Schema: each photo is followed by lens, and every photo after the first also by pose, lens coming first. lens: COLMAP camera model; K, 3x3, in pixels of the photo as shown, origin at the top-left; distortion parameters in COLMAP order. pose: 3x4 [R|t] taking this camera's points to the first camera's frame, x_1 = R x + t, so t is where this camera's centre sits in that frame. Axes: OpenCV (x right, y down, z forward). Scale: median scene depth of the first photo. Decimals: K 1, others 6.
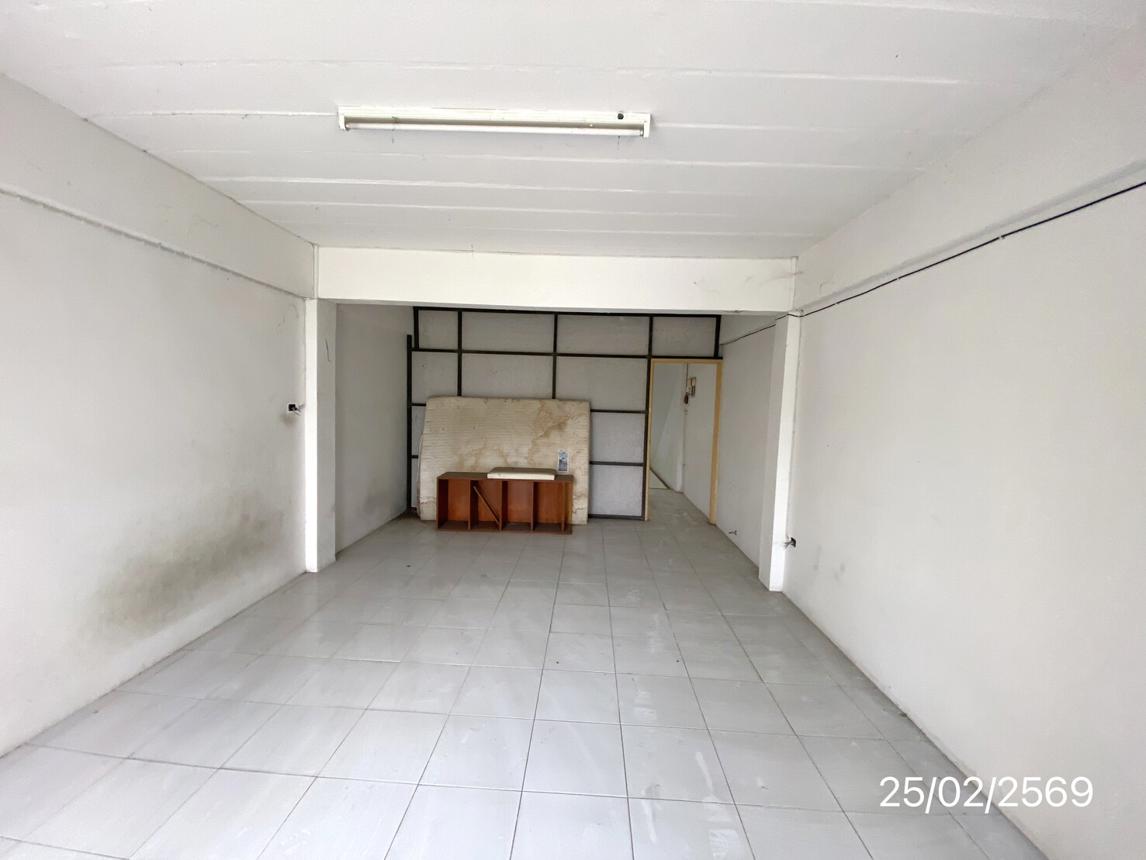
lens RADIAL K [[464.5, 0, 575.2], [0, 464.5, 432.7], [0, 0, 1]] dist [0.003044, 0.000226]
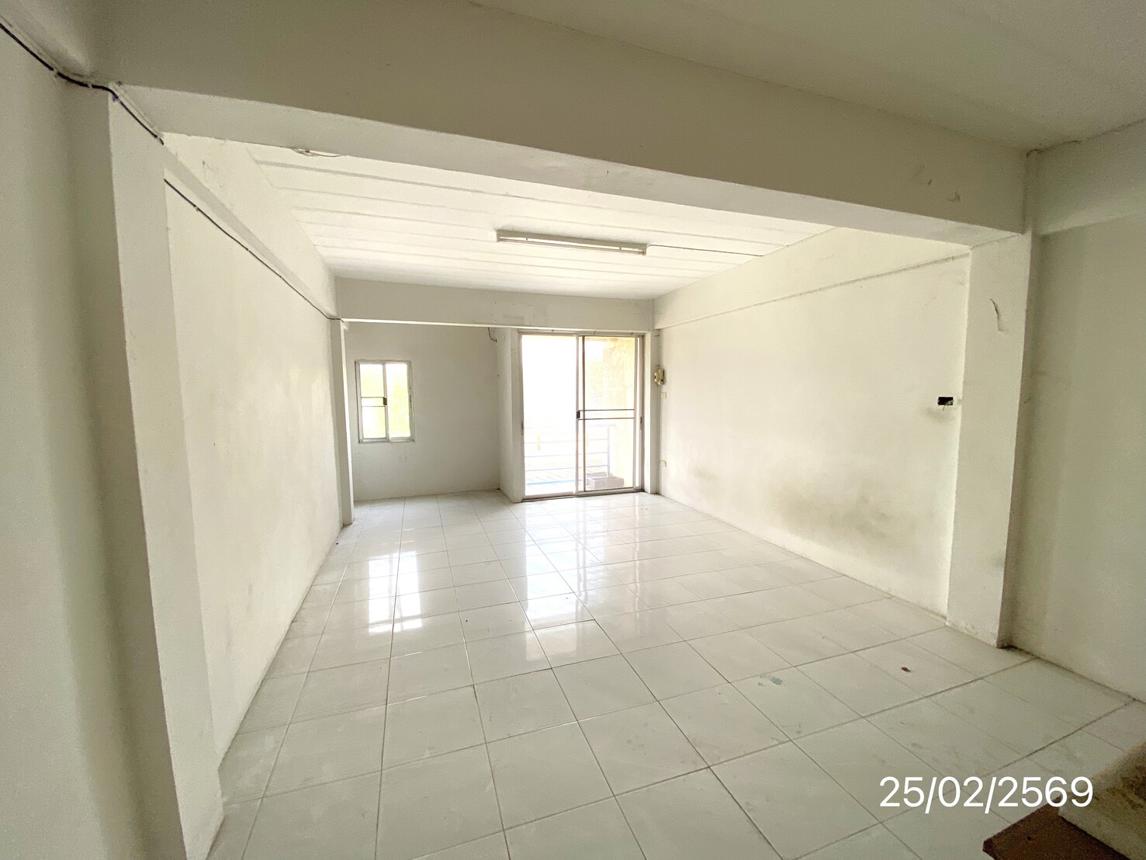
lens RADIAL K [[464.5, 0, 567.6], [0, 464.5, 422.7], [0, 0, 1]] dist [0.003044, 0.000226]
pose [[-0.937161, 0.002264, -0.348891, 0.309343], [-0.046493, 0.990250, 0.131311, -0.100856], [0.345786, 0.139281, -0.927918, 1.662925]]
